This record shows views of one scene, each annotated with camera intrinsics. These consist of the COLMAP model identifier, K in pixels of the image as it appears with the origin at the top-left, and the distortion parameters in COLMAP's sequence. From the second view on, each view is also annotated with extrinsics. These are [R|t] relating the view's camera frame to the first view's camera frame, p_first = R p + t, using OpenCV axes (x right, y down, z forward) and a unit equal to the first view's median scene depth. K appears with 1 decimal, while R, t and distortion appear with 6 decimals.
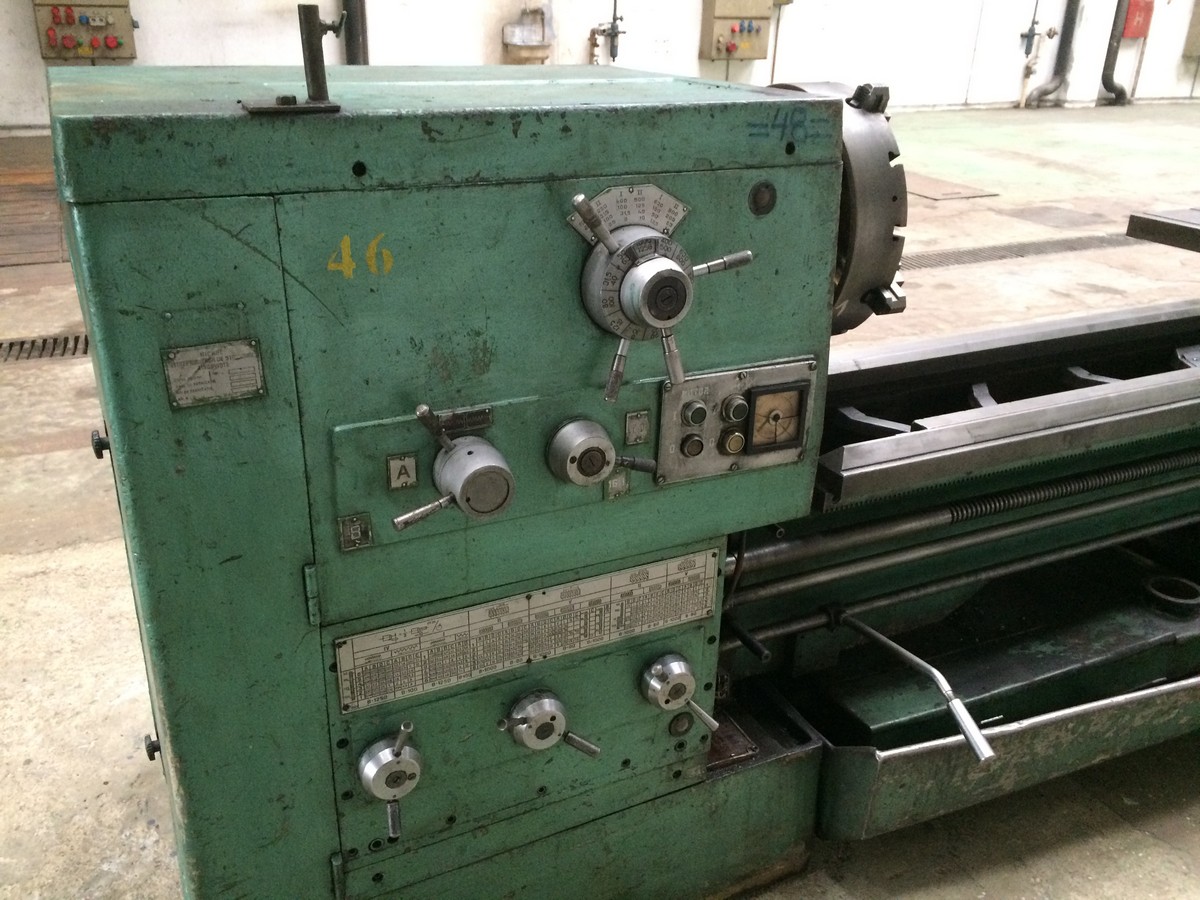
lens RADIAL K [[1059.4, 0, 598.0], [0, 1059.4, 449.5], [0, 0, 1]] dist [0.088965, -0.127324]
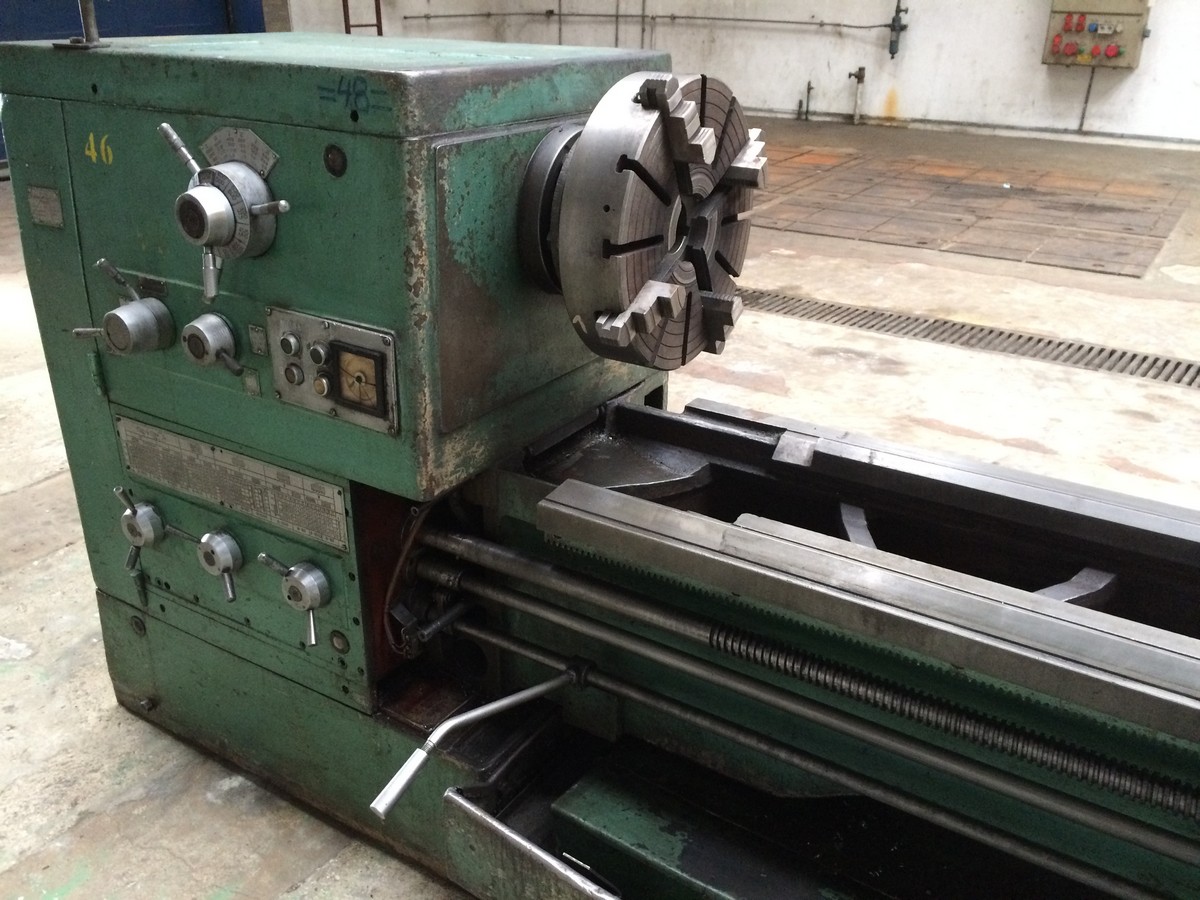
lens RADIAL K [[1059.4, 0, 579.2], [0, 1059.4, 449.8], [0, 0, 1]] dist [0.088965, -0.127324]
pose [[0.506097, 0.329997, -0.796849, 1.049774], [-0.339649, 0.925507, 0.167559, -0.198736], [0.792783, 0.185848, 0.580479, 0.546188]]
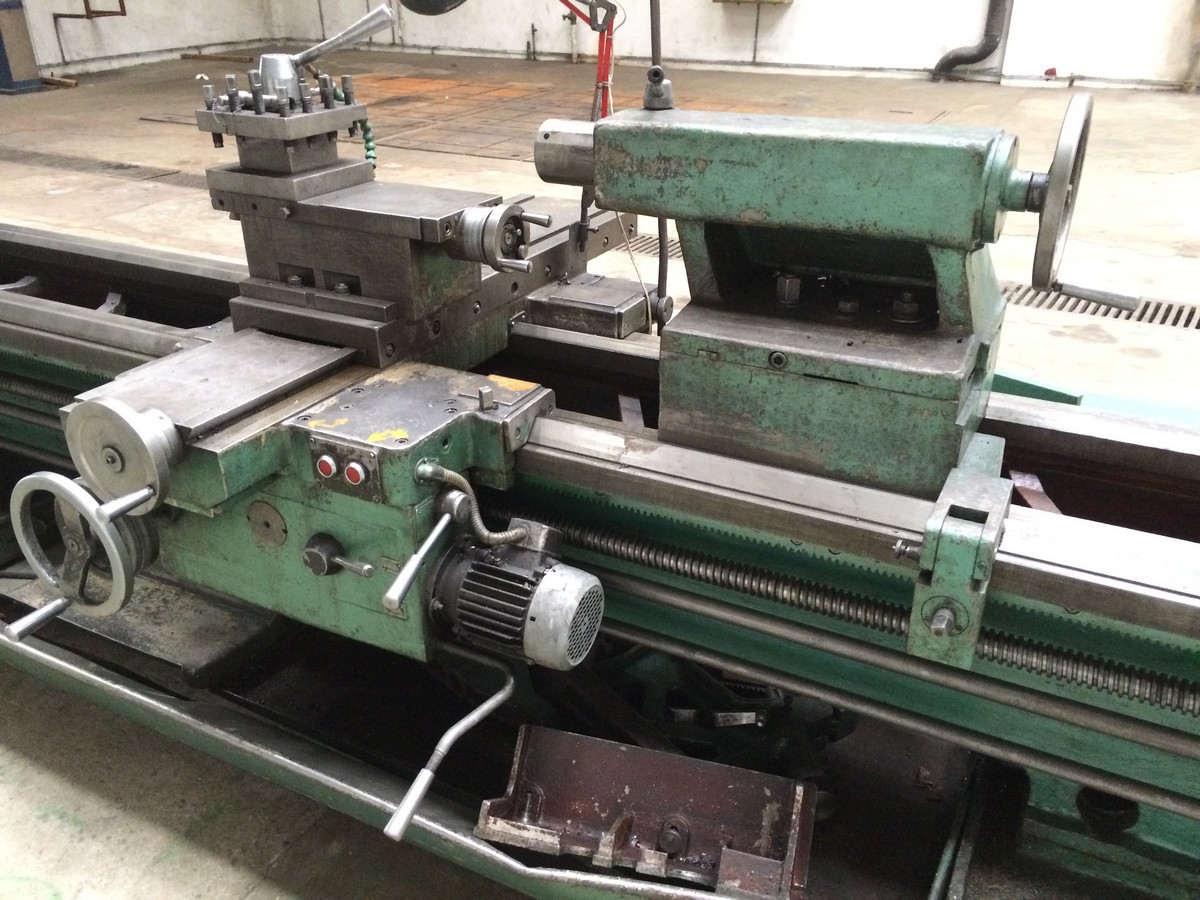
lens RADIAL K [[1059.4, 0, 610.1], [0, 1059.4, 464.3], [0, 0, 1]] dist [0.088965, -0.127324]
pose [[0.586746, 0.333846, -0.737750, 2.245448], [-0.299900, 0.935865, 0.184980, -0.371130], [0.752189, 0.112714, 0.649235, 1.063355]]
